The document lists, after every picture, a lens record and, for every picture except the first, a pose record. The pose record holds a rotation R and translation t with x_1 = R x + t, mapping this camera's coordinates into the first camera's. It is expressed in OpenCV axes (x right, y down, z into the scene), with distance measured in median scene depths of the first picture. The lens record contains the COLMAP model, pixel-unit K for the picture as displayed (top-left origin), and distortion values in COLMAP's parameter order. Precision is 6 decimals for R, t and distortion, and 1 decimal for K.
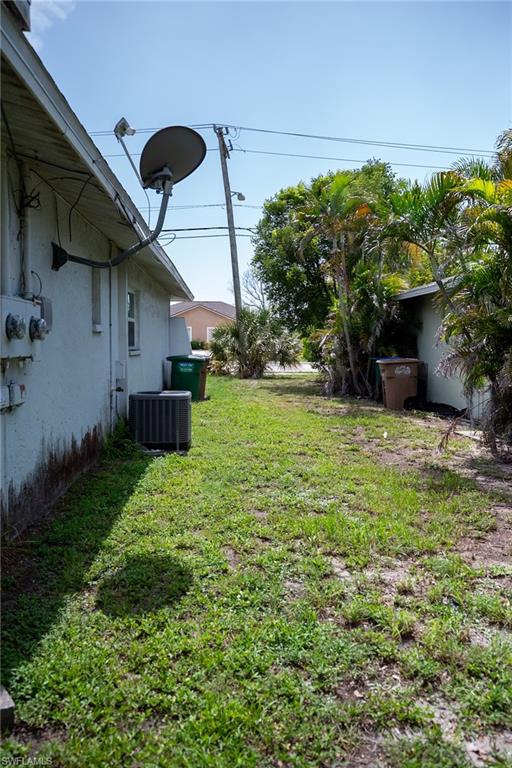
lens RADIAL K [[628.2, 0, 256.0], [0, 628.2, 384.0], [0, 0, 1]] dist [-0.001324, -0.008158]
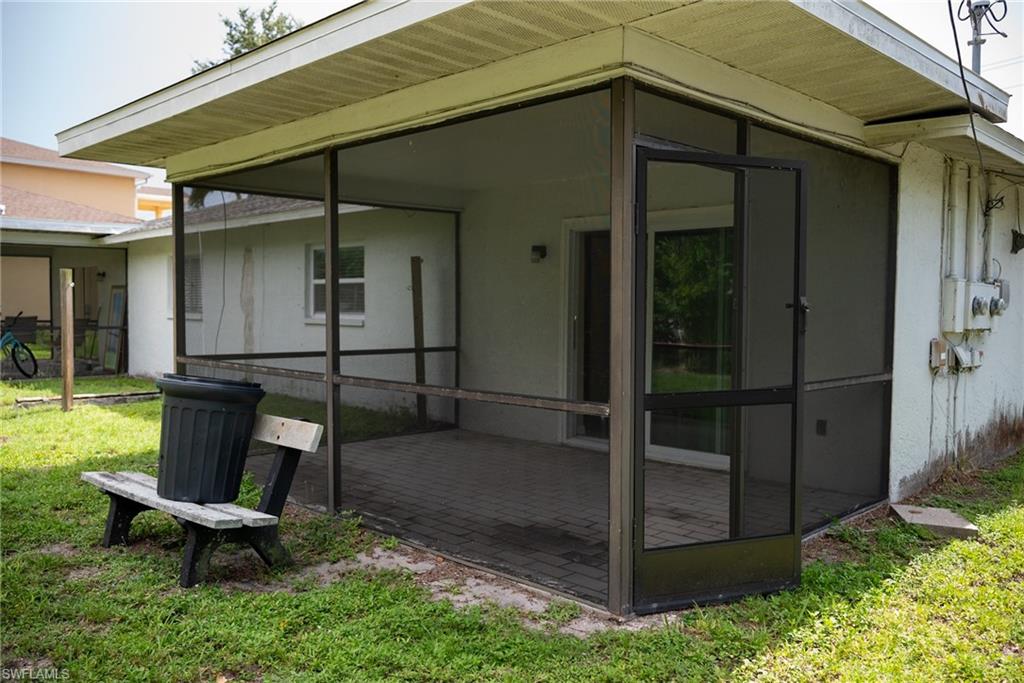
lens RADIAL K [[837.5, 0, 512.0], [0, 837.5, 341.5], [0, 0, 1]] dist [-0.001324, -0.008158]
pose [[0.667570, 0.030176, -0.743936, 0.241983], [-0.052059, 0.998625, -0.006207, 0.040671], [0.742725, 0.042872, 0.668223, -0.803841]]
